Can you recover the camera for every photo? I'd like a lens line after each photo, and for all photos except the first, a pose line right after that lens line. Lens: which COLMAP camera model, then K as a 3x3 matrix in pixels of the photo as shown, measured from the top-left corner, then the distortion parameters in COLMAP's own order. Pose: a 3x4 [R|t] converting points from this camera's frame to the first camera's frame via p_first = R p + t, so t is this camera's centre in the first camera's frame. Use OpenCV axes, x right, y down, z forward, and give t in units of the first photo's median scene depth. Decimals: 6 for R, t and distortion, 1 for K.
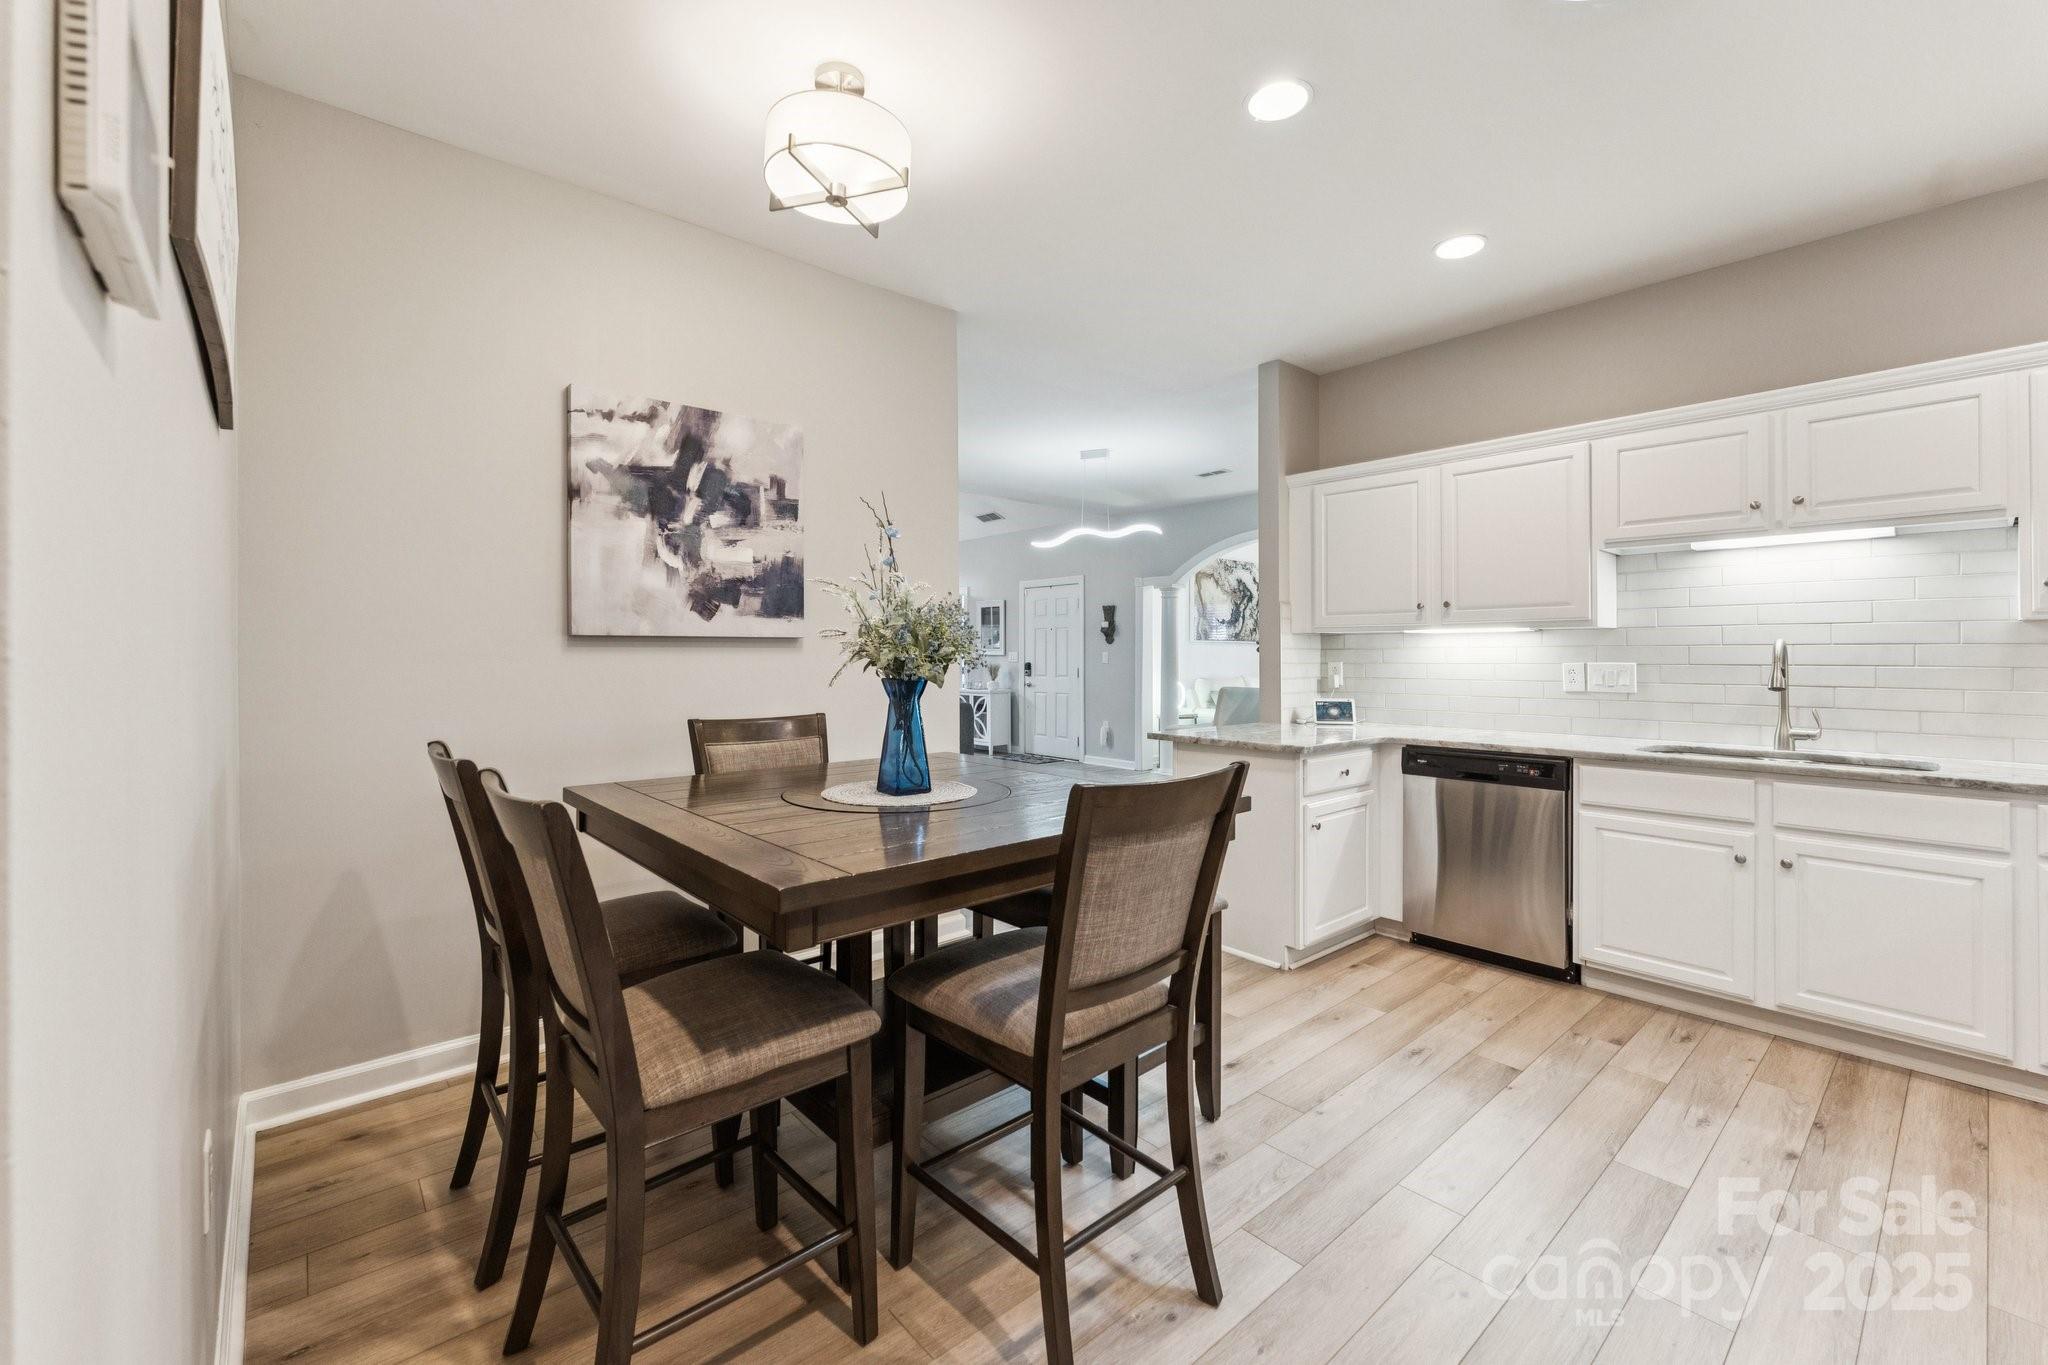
lens RADIAL K [[829.5, 0, 1014.9], [0, 829.5, 654.6], [0, 0, 1]] dist [-0.001710, -0.000078]
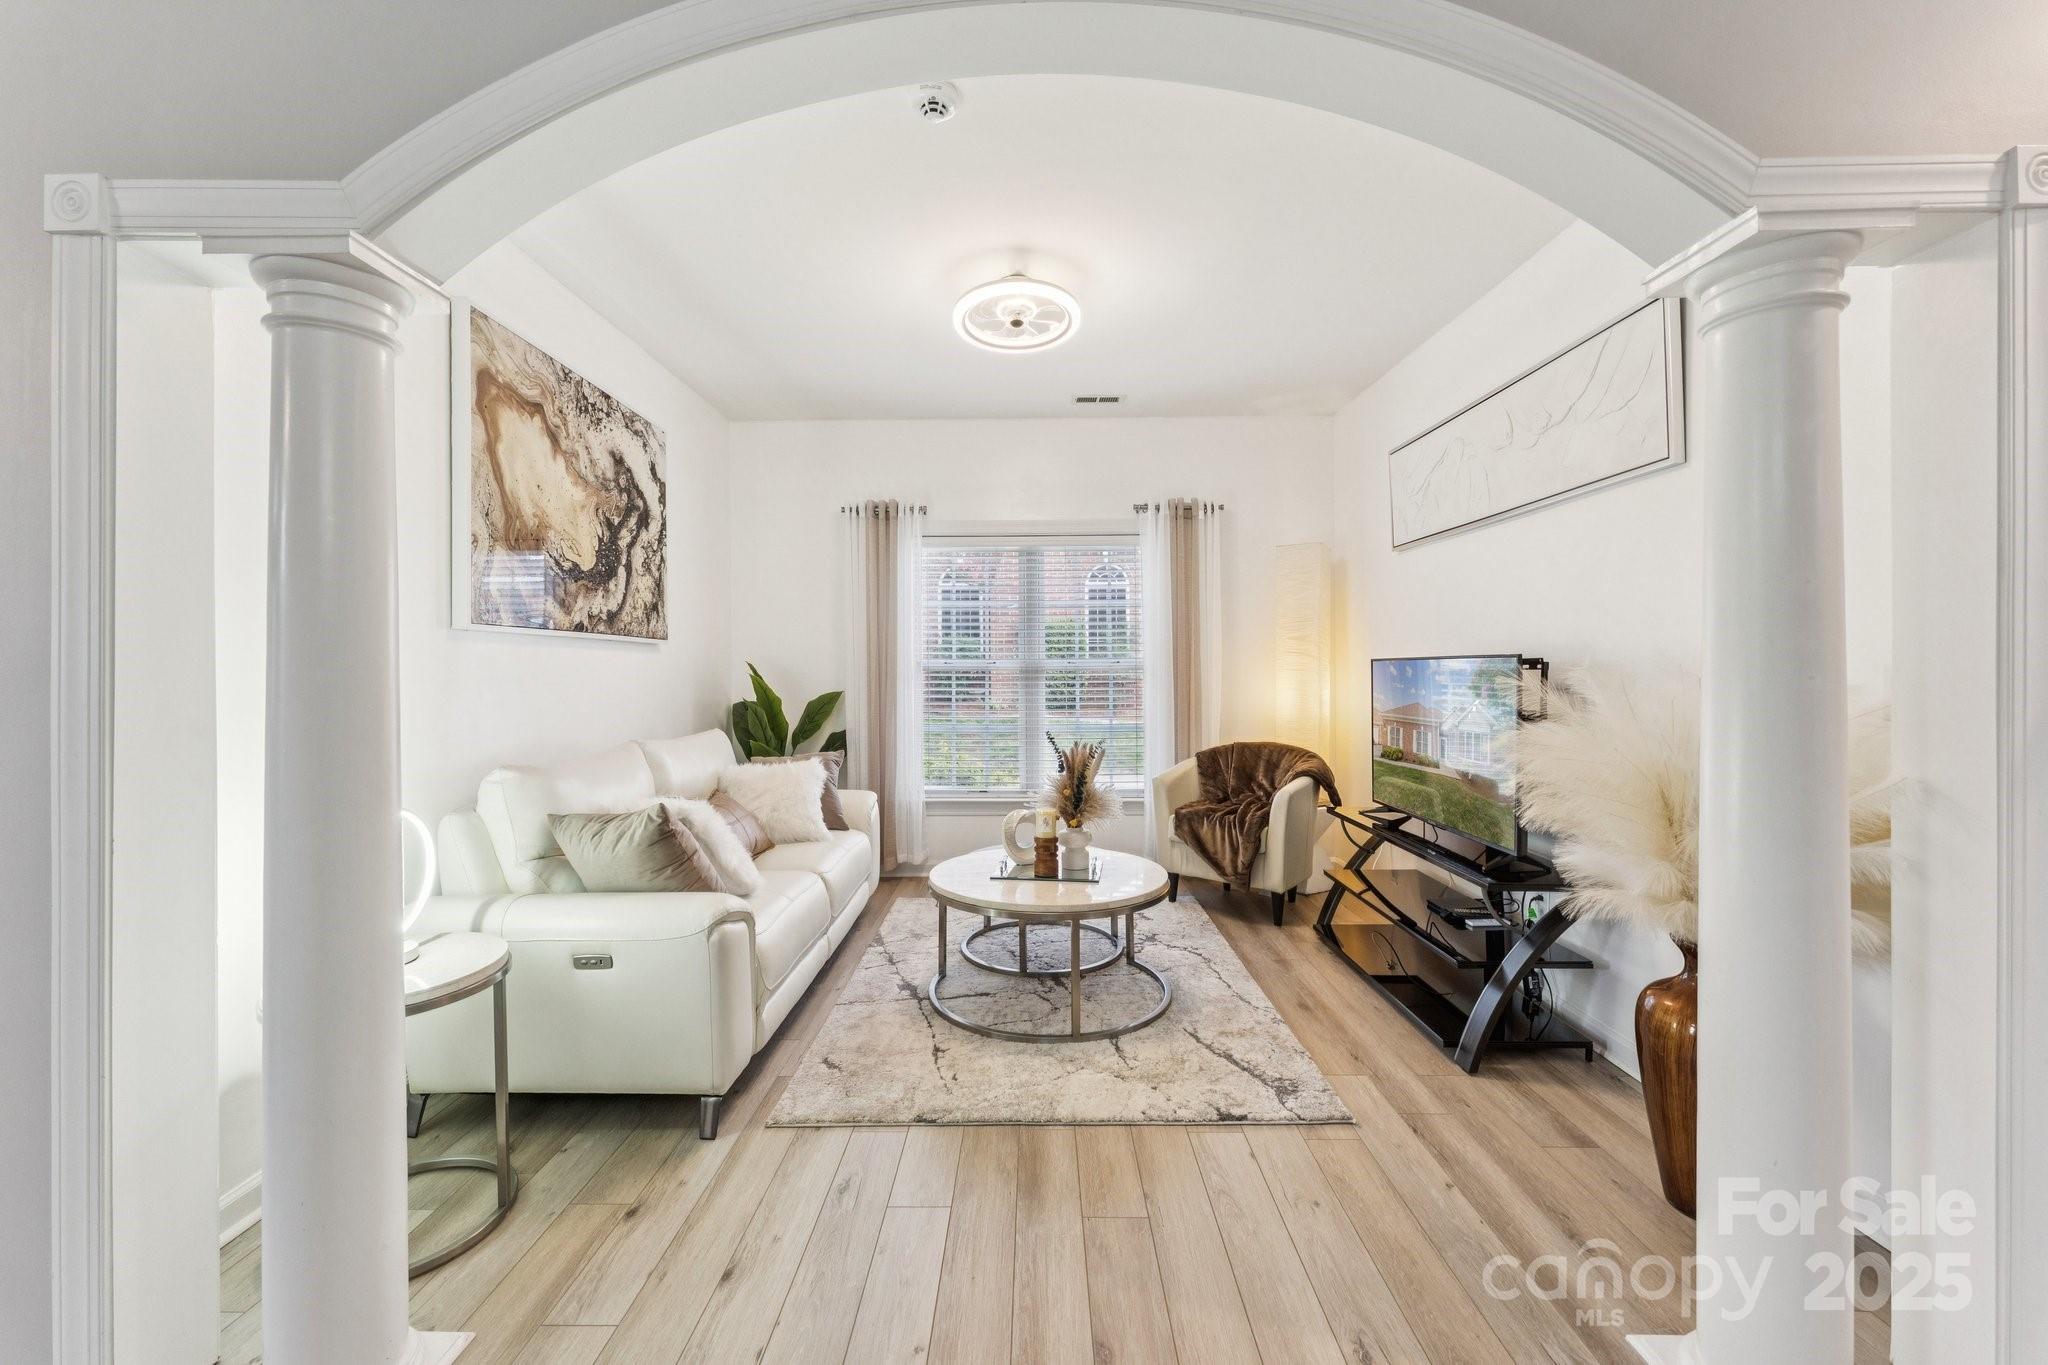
lens RADIAL K [[829.5, 0, 1020.2], [0, 829.5, 668.3], [0, 0, 1]] dist [-0.001710, -0.000078]
pose [[0.667853, -0.004953, 0.744277, 0.440603], [0.007981, 0.999968, -0.000506, -0.004848], [-0.744251, 0.006278, 0.667871, 2.245806]]
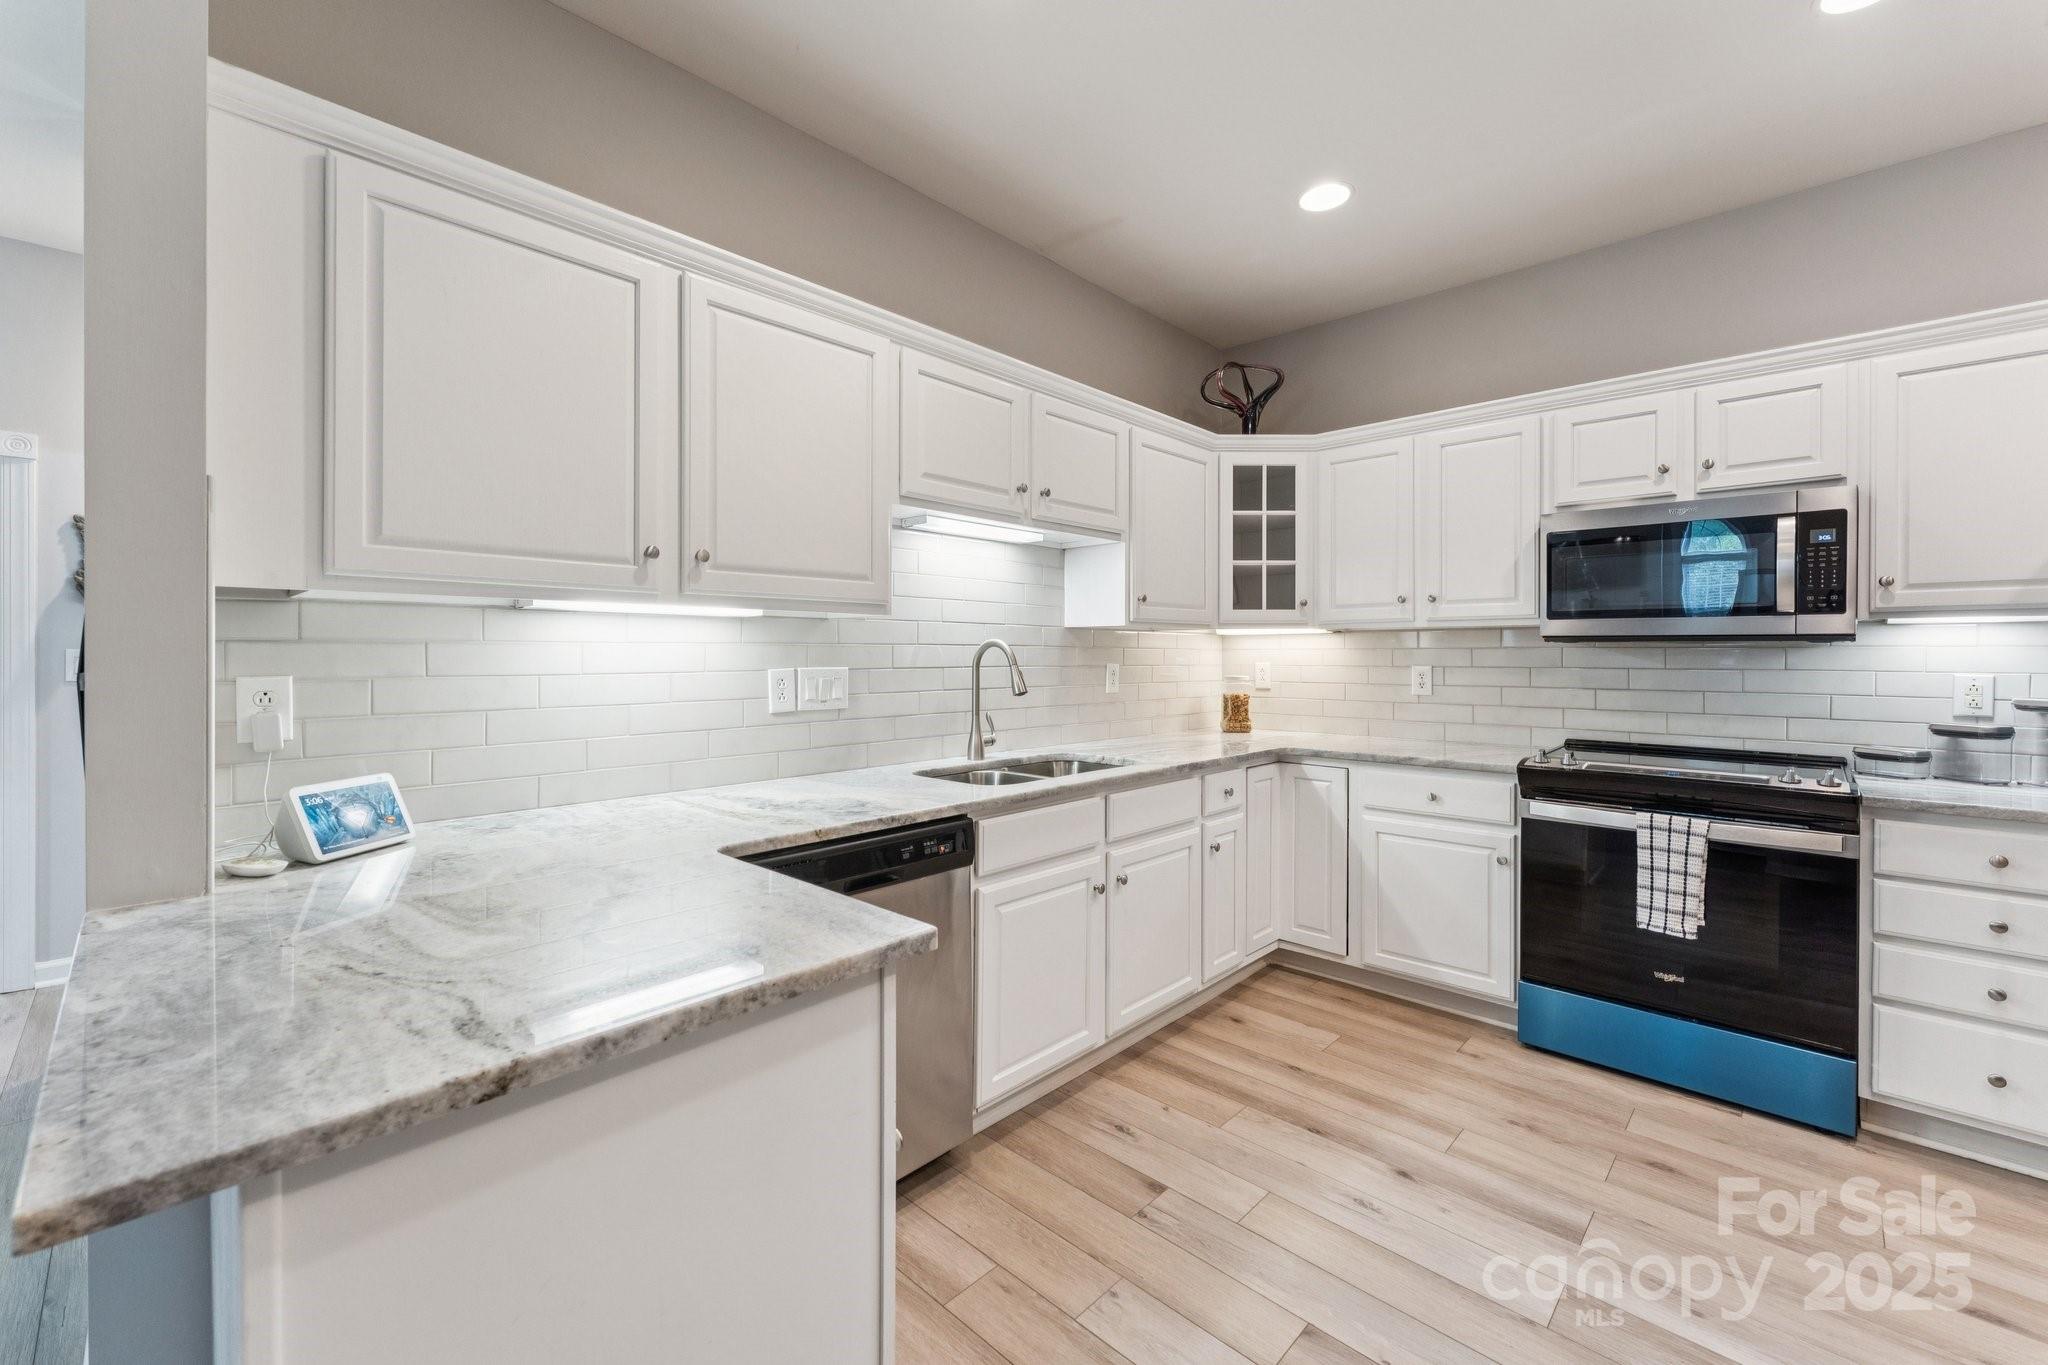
lens RADIAL K [[829.5, 0, 1009.4], [0, 829.5, 655.1], [0, 0, 1]] dist [-0.001710, -0.000078]
pose [[-0.087326, -0.000460, 0.996180, 0.008416], [-0.001081, 0.999999, 0.000367, -0.001129], [-0.996179, -0.001045, -0.087326, 1.036528]]
